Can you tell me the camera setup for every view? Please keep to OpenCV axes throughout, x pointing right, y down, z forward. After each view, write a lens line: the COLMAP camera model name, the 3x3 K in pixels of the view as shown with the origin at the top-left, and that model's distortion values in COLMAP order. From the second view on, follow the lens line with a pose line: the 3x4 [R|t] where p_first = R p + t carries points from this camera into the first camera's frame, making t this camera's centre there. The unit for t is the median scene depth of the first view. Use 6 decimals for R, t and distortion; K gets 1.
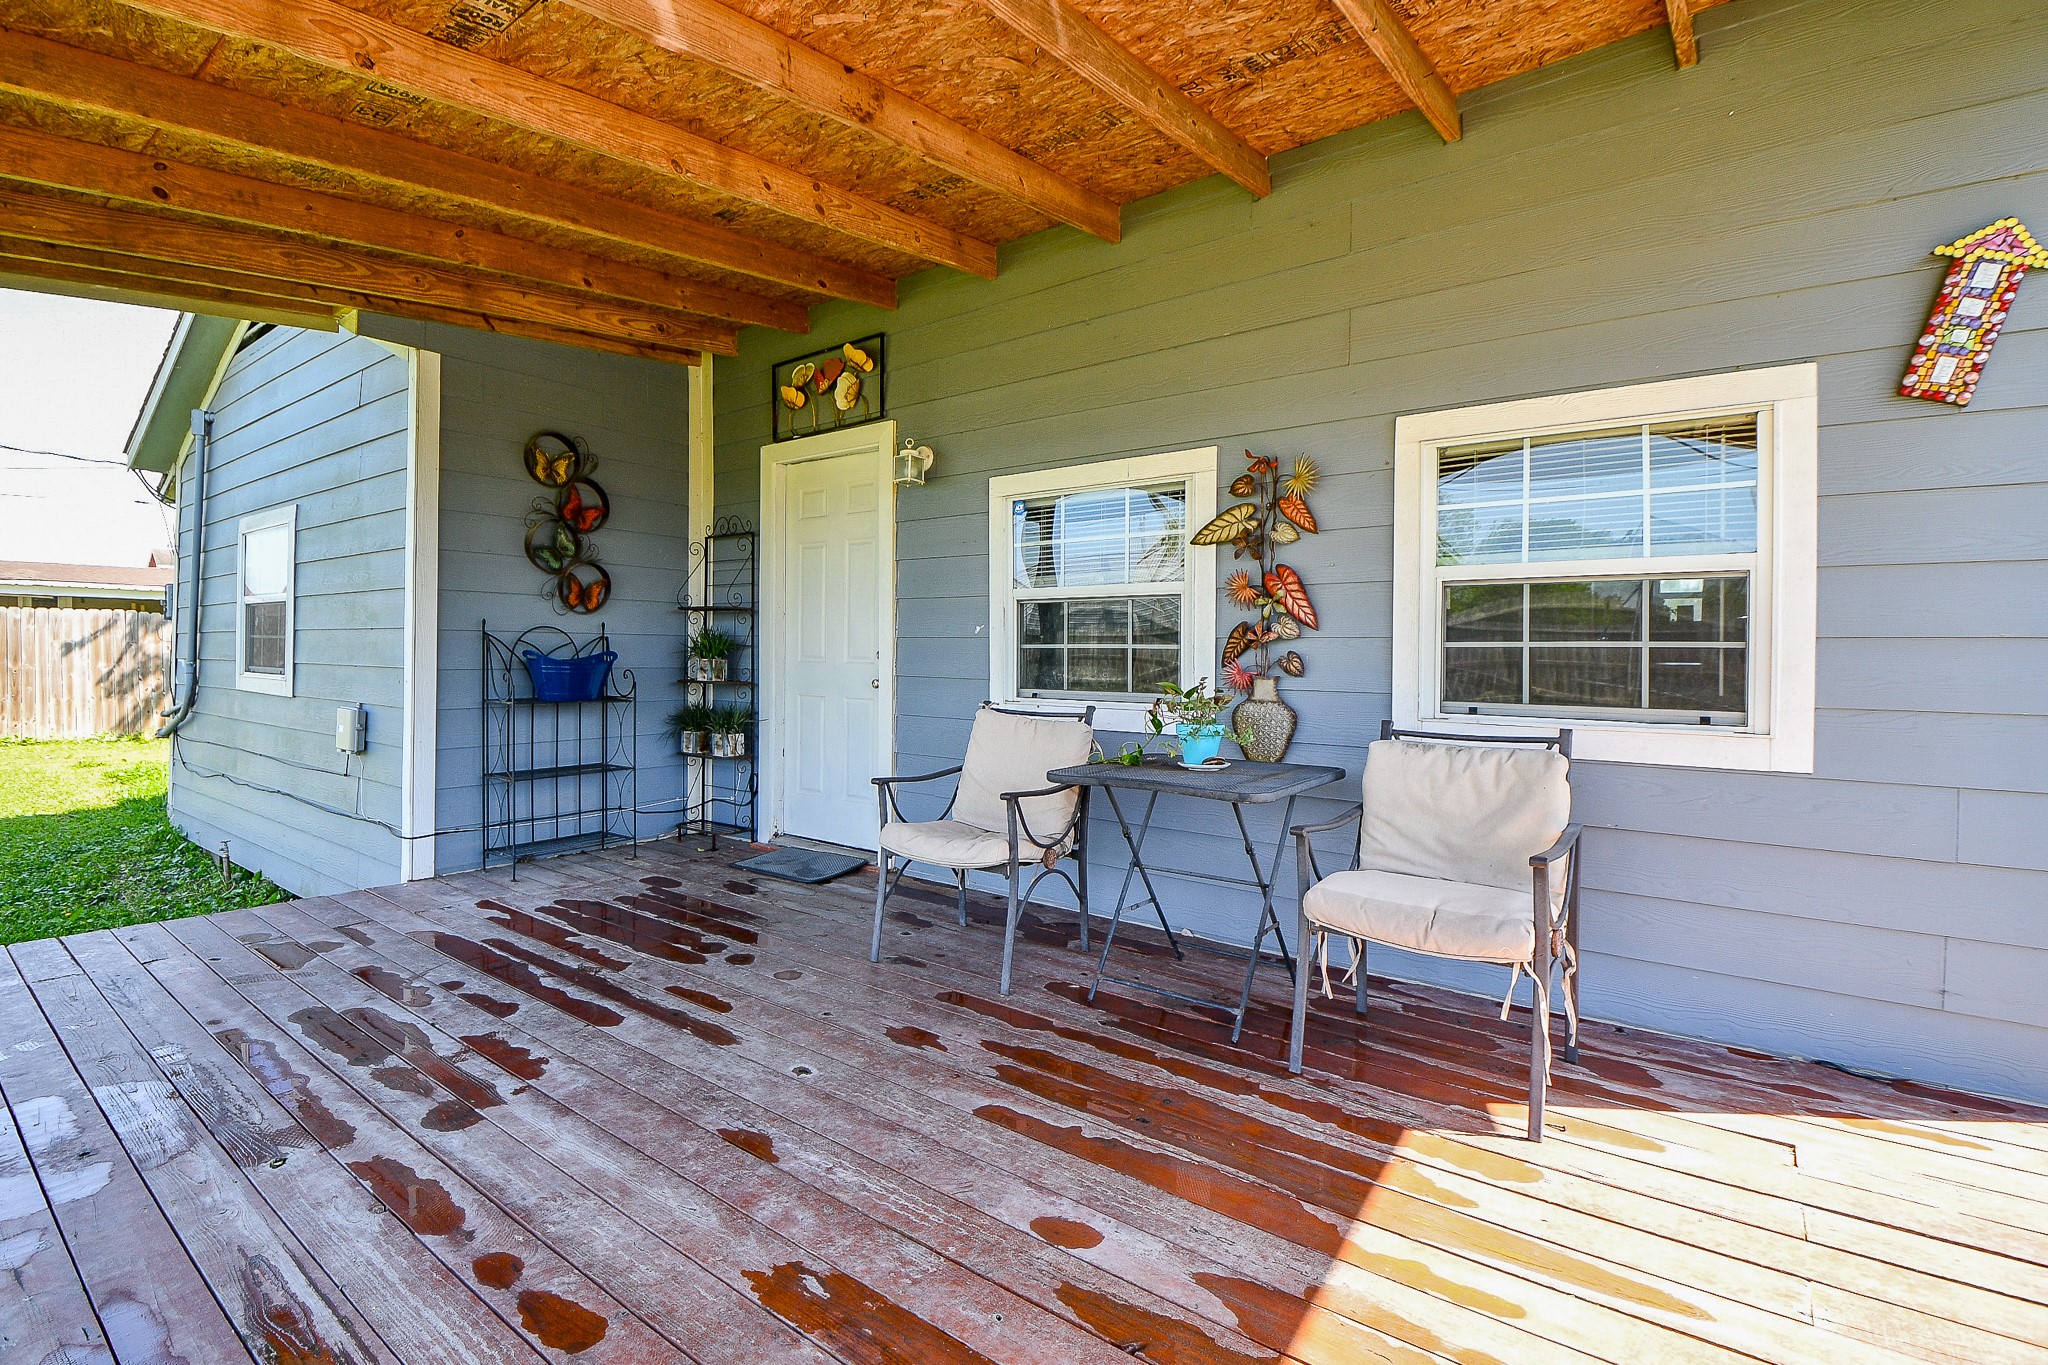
lens RADIAL K [[986.2, 0, 1024.0], [0, 986.2, 682.5], [0, 0, 1]] dist [-0.030625, -0.000645]
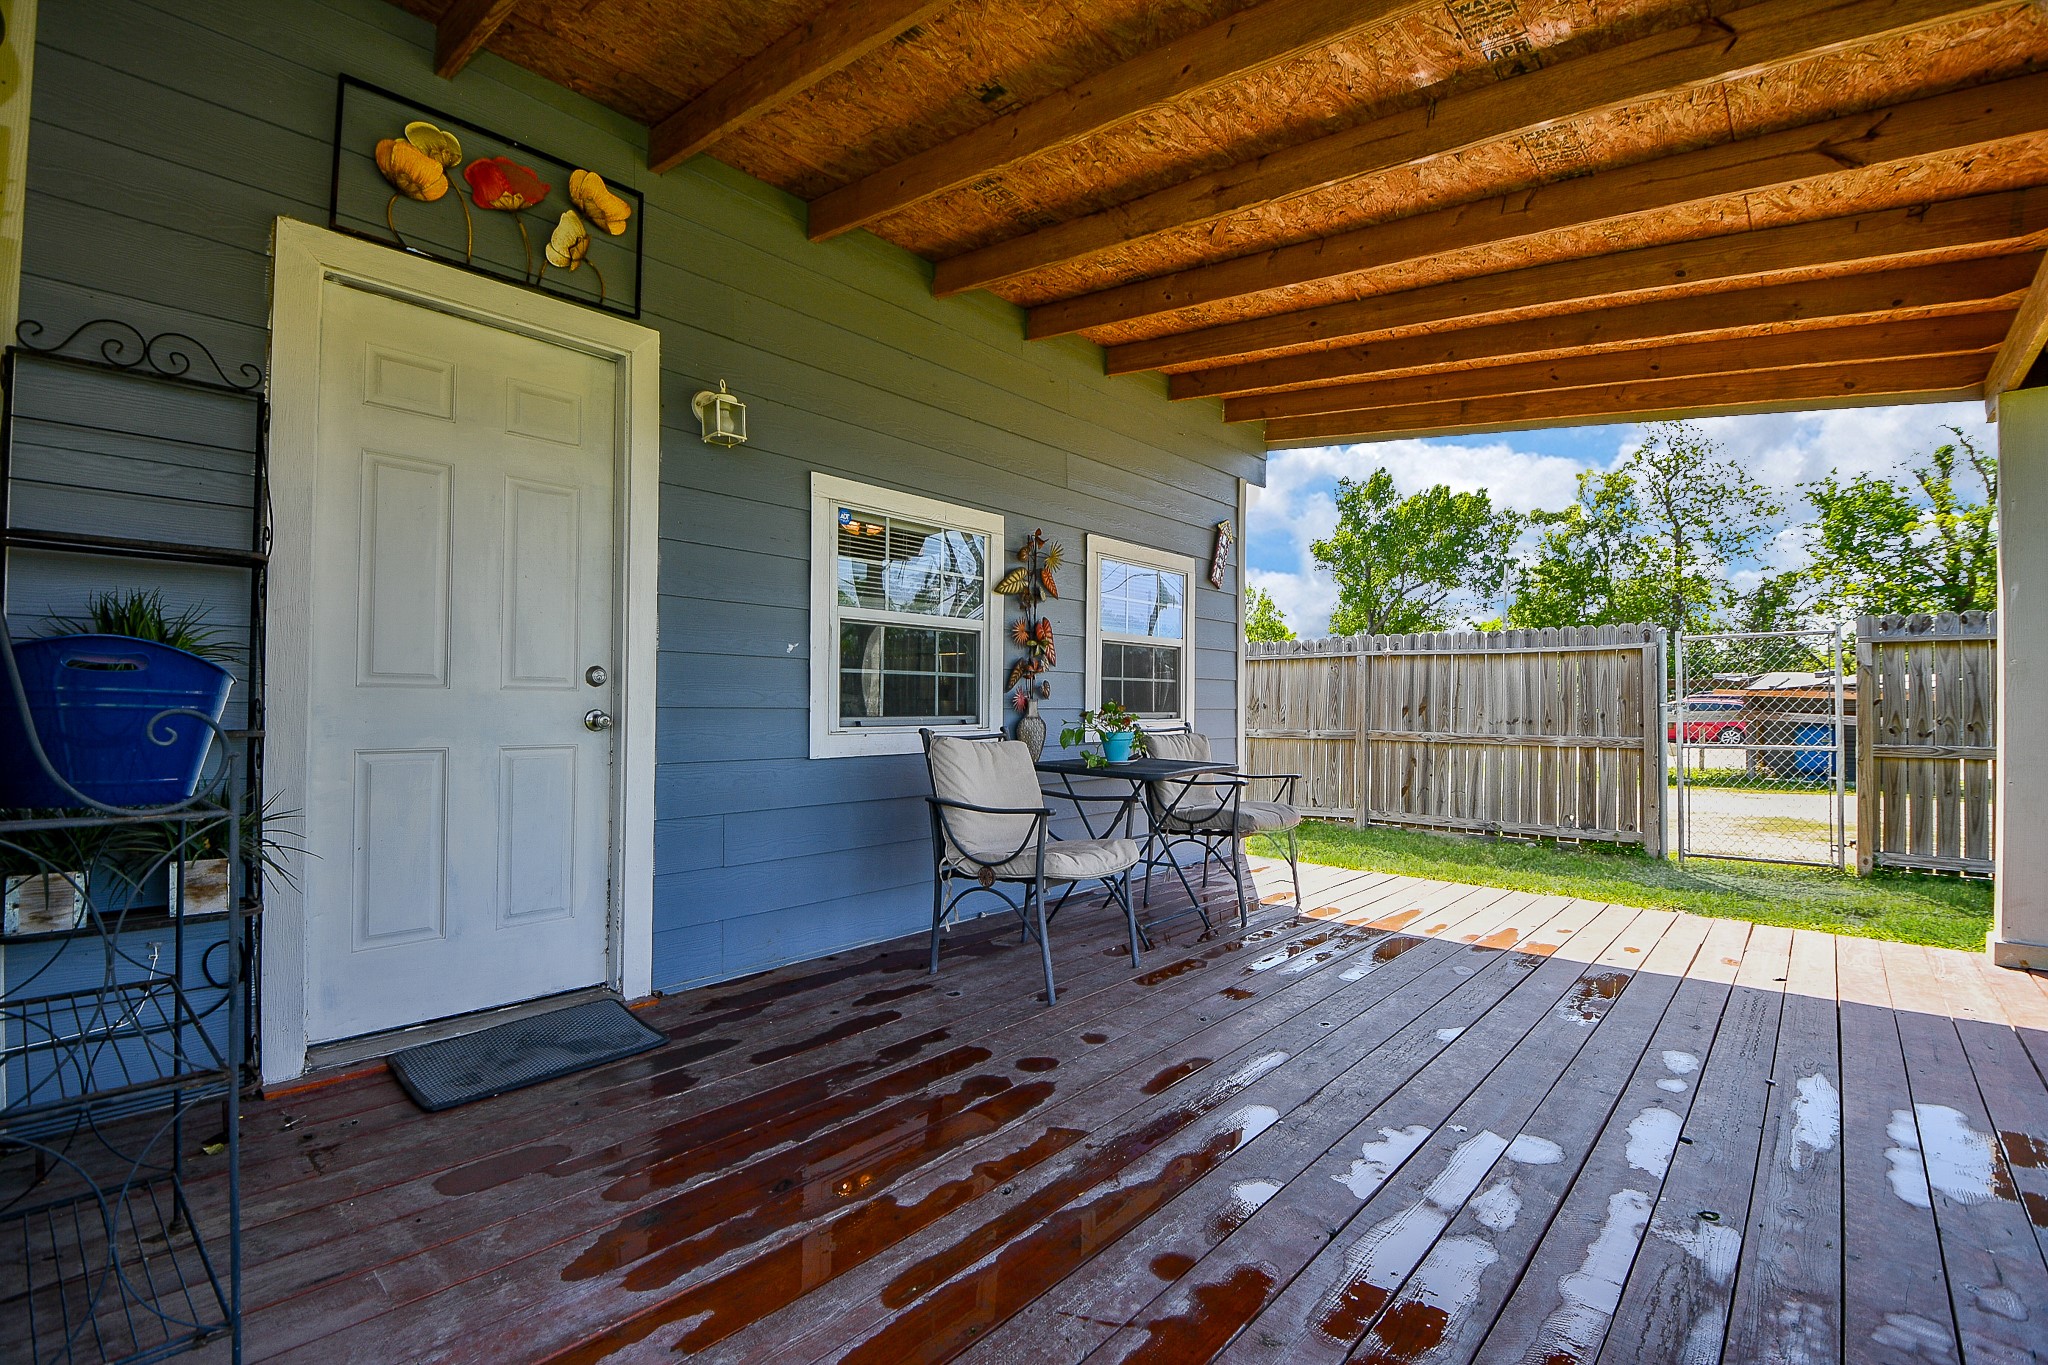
lens RADIAL K [[910.8, 0, 1027.4], [0, 910.8, 686.9], [0, 0, 1]] dist [0.019083, -0.028293]
pose [[0.056323, 0.000204, 0.998413, -1.006699], [0.012980, 0.999915, -0.000936, -0.022198], [-0.998328, 0.013012, 0.056315, 0.941999]]
